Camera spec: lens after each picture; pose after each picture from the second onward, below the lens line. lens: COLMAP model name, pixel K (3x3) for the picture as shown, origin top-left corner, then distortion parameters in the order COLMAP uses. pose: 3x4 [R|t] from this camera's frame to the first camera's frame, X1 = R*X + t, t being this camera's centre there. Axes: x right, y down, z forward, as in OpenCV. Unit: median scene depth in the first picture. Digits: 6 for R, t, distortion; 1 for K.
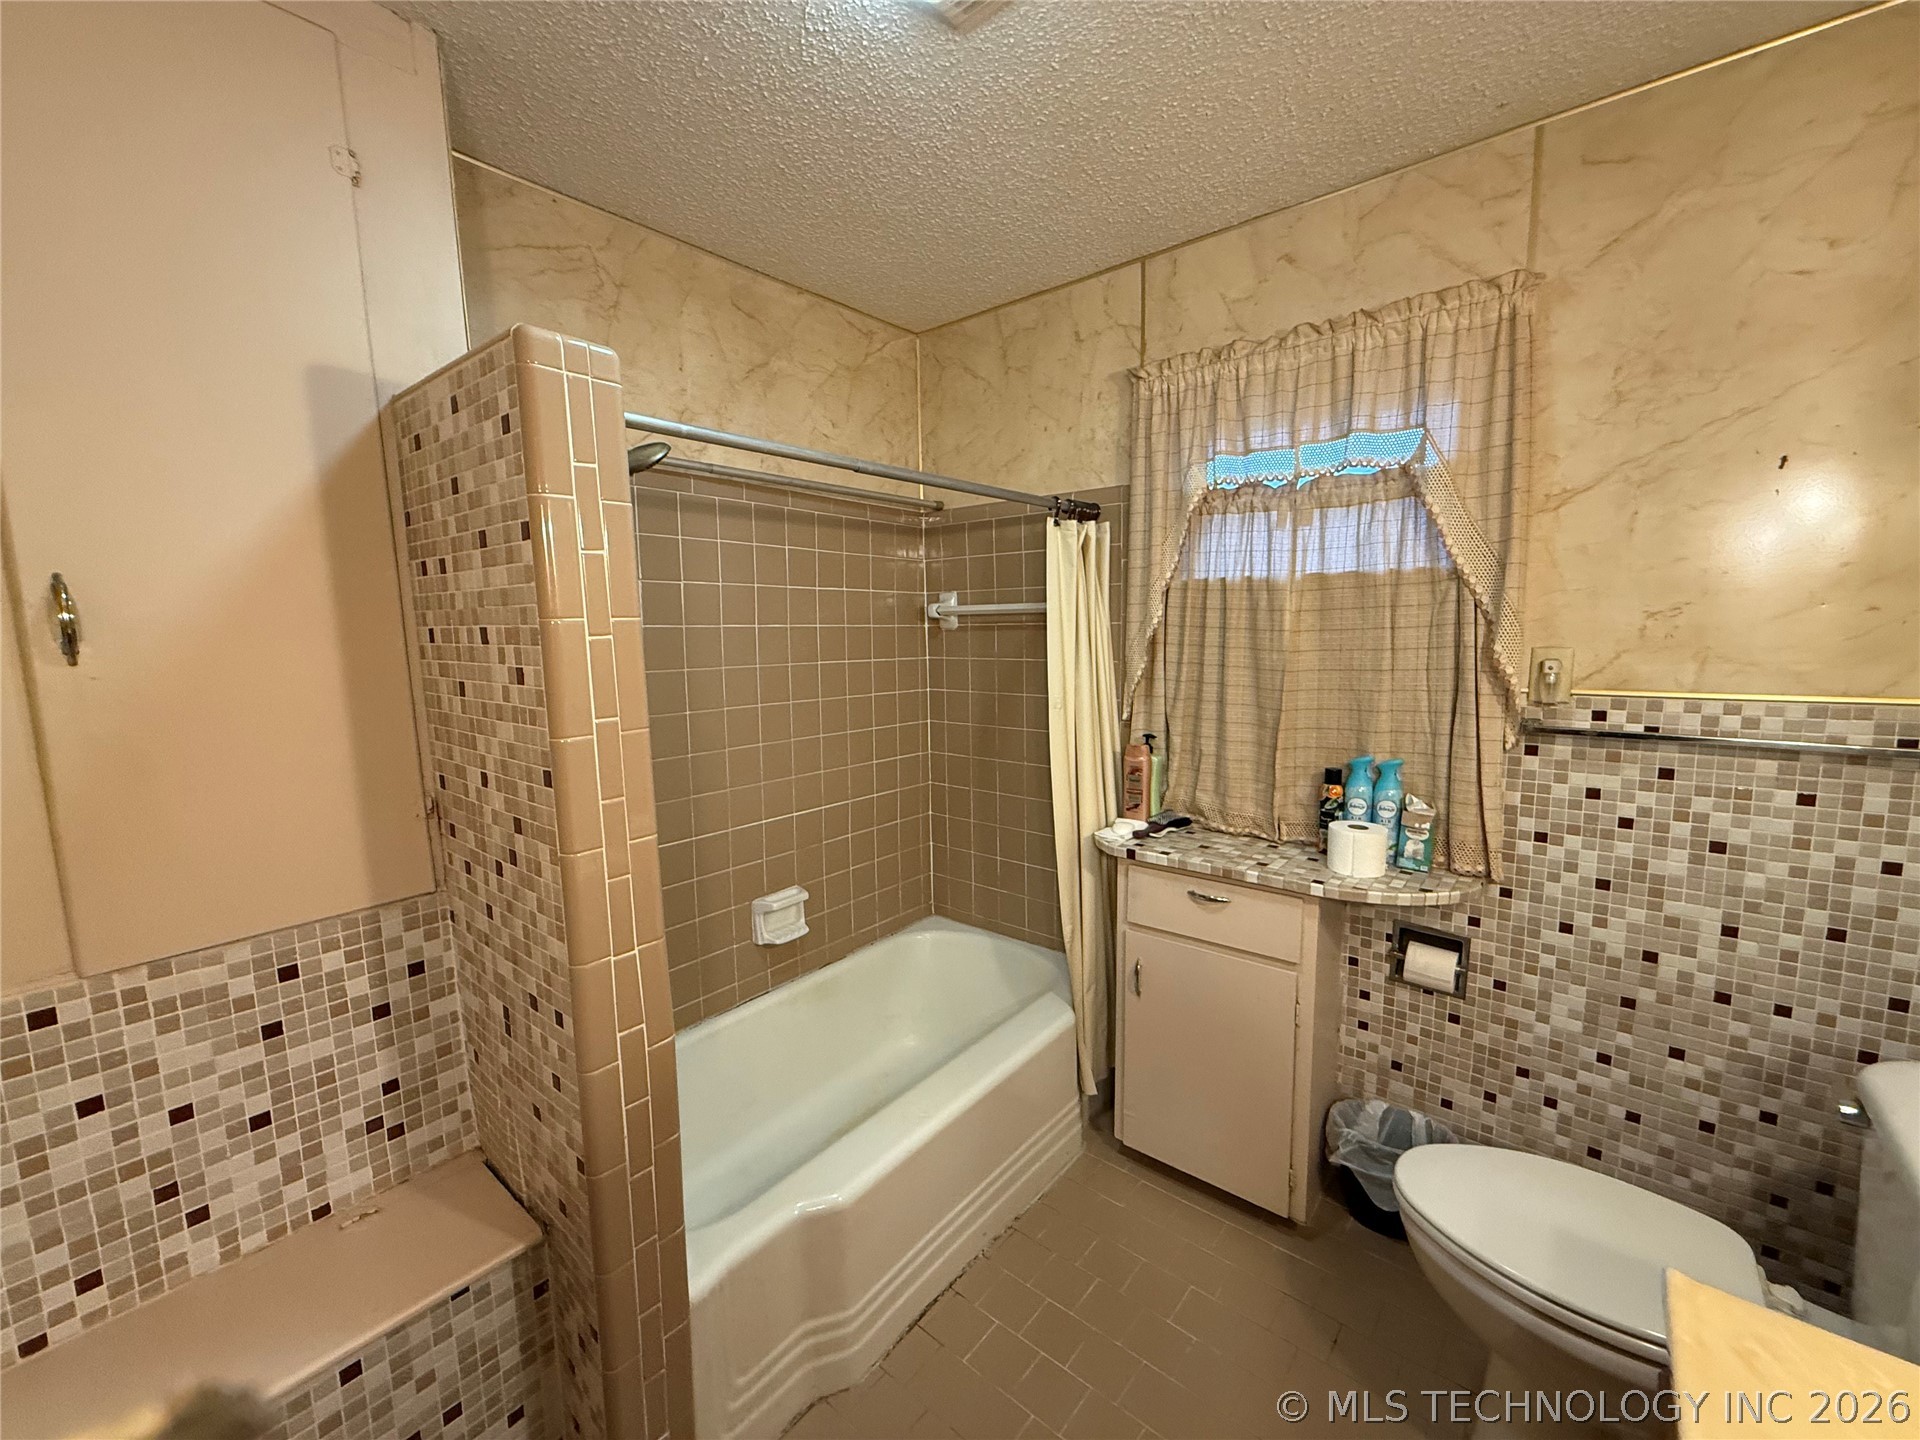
lens RADIAL K [[762.1, 0, 961.4], [0, 762.1, 713.4], [0, 0, 1]] dist [-0.001228, 0.000157]
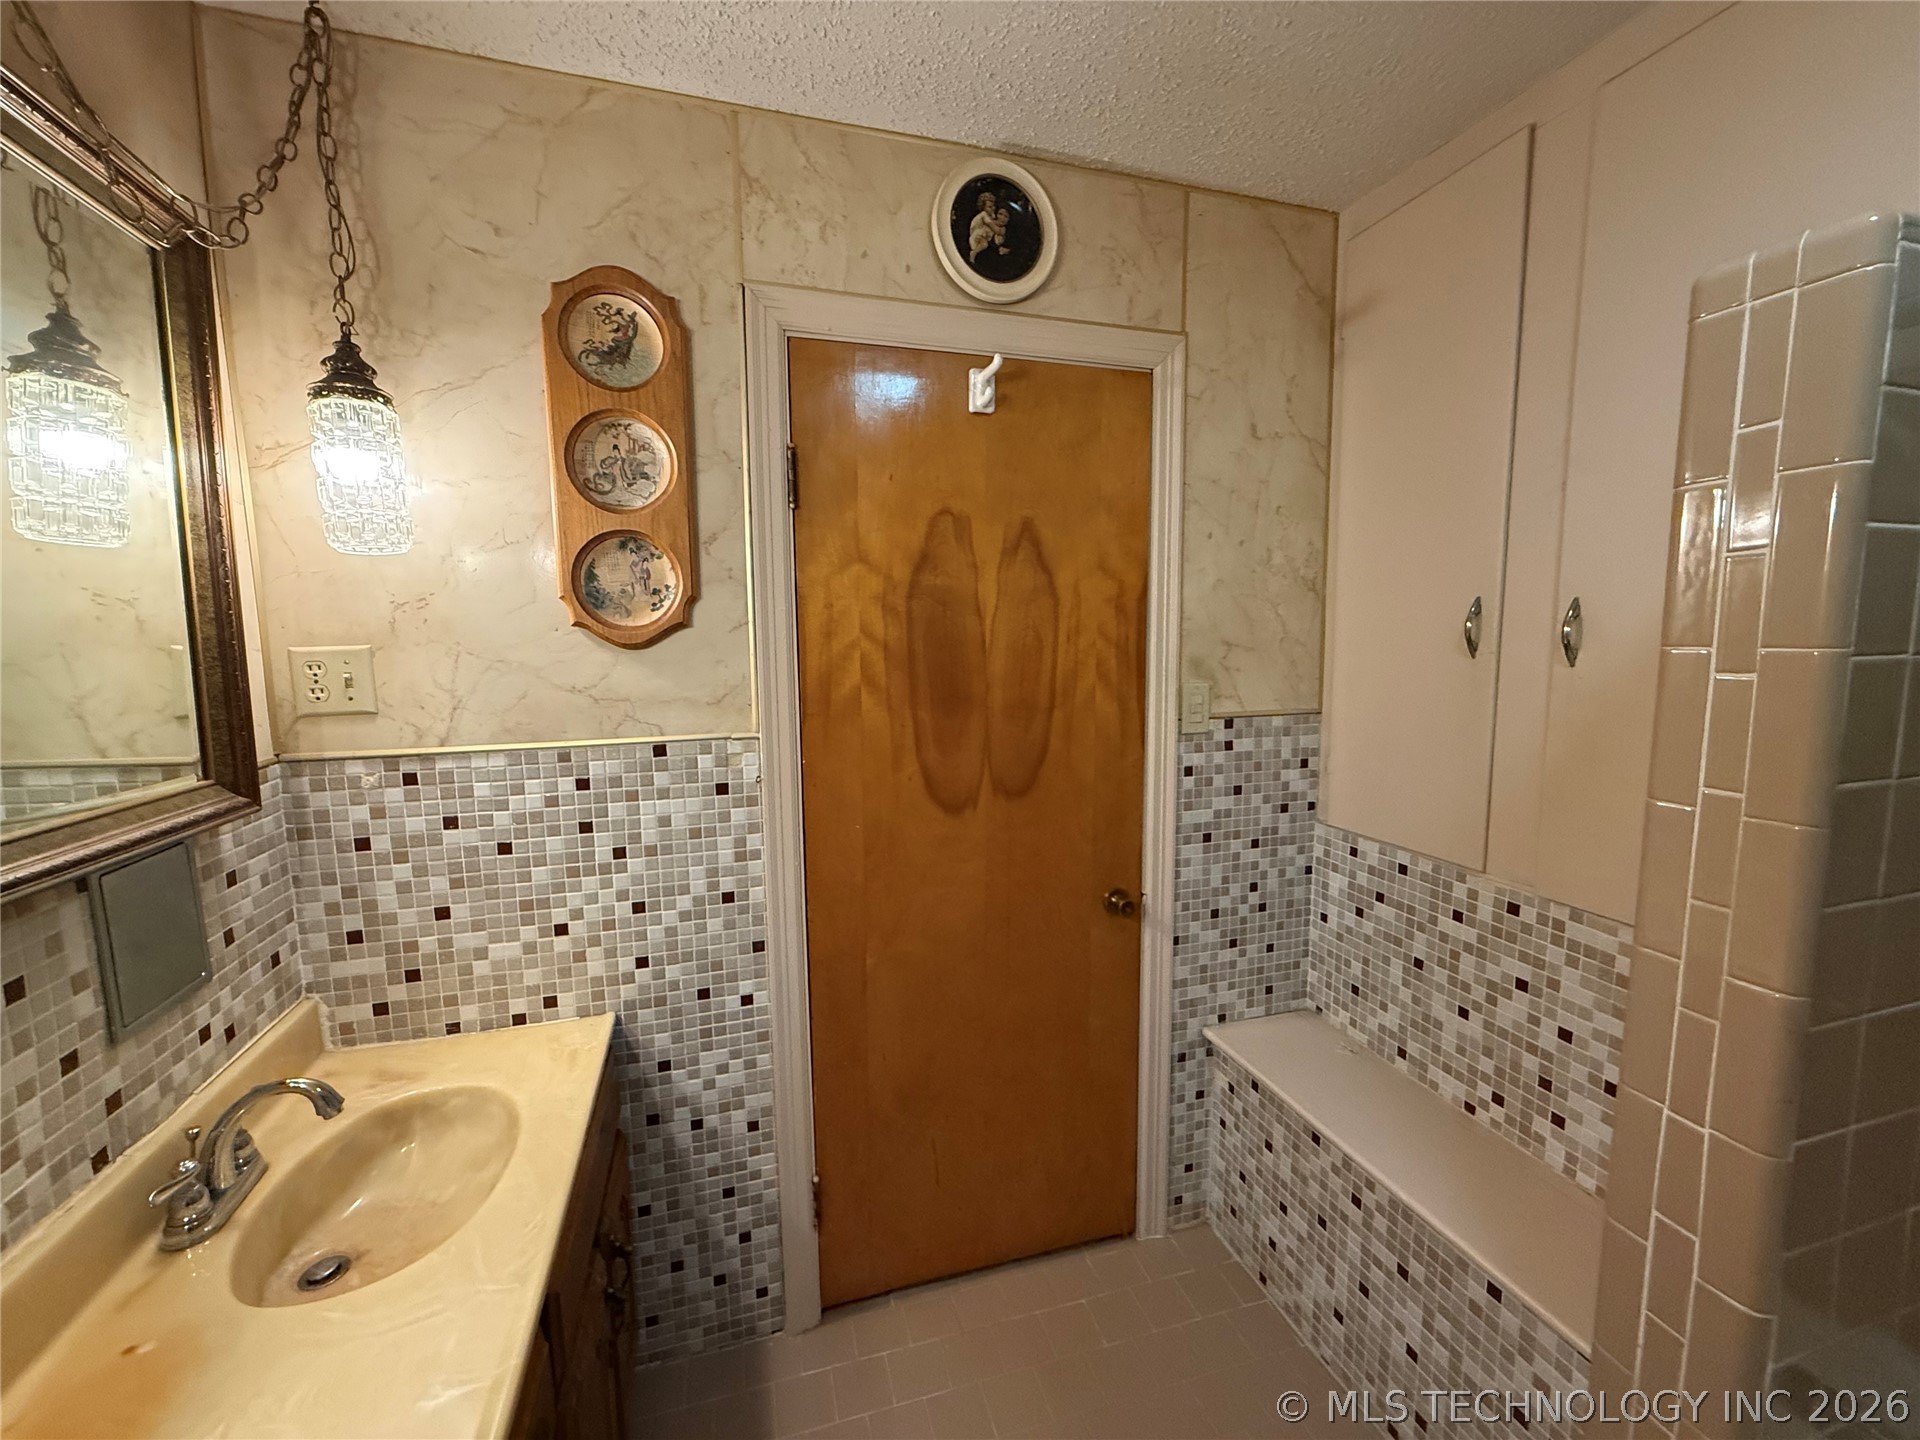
lens RADIAL K [[762.1, 0, 954.4], [0, 762.1, 719.4], [0, 0, 1]] dist [-0.001228, 0.000157]
pose [[-0.559399, 0.114475, -0.820956, 0.492079], [-0.080206, 0.978295, 0.191067, -0.130985], [0.825009, 0.172728, -0.538075, 0.787834]]
